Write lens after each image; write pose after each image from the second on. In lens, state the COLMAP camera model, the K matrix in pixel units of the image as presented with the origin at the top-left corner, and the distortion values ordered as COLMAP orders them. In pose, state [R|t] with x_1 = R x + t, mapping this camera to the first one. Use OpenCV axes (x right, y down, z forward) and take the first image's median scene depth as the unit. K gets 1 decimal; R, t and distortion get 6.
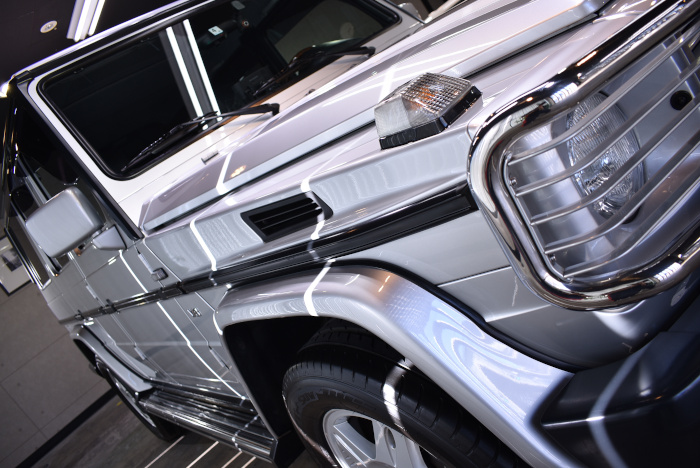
lens RADIAL K [[554.6, 0, 350.0], [0, 554.6, 234.0], [0, 0, 1]] dist [-0.077345, 0.001735]
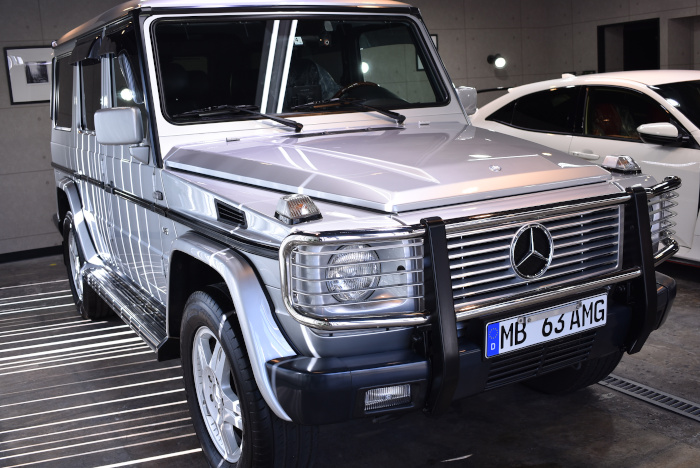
lens RADIAL K [[783.4, 0, 316.7], [0, 783.4, 234.0], [0, 0, 1]] dist [-0.010648, -0.006494]
pose [[0.844392, 0.524006, -0.111447, 0.274685], [-0.520576, 0.851685, 0.060279, -0.173124], [0.126505, 0.007118, 0.991940, -0.943408]]
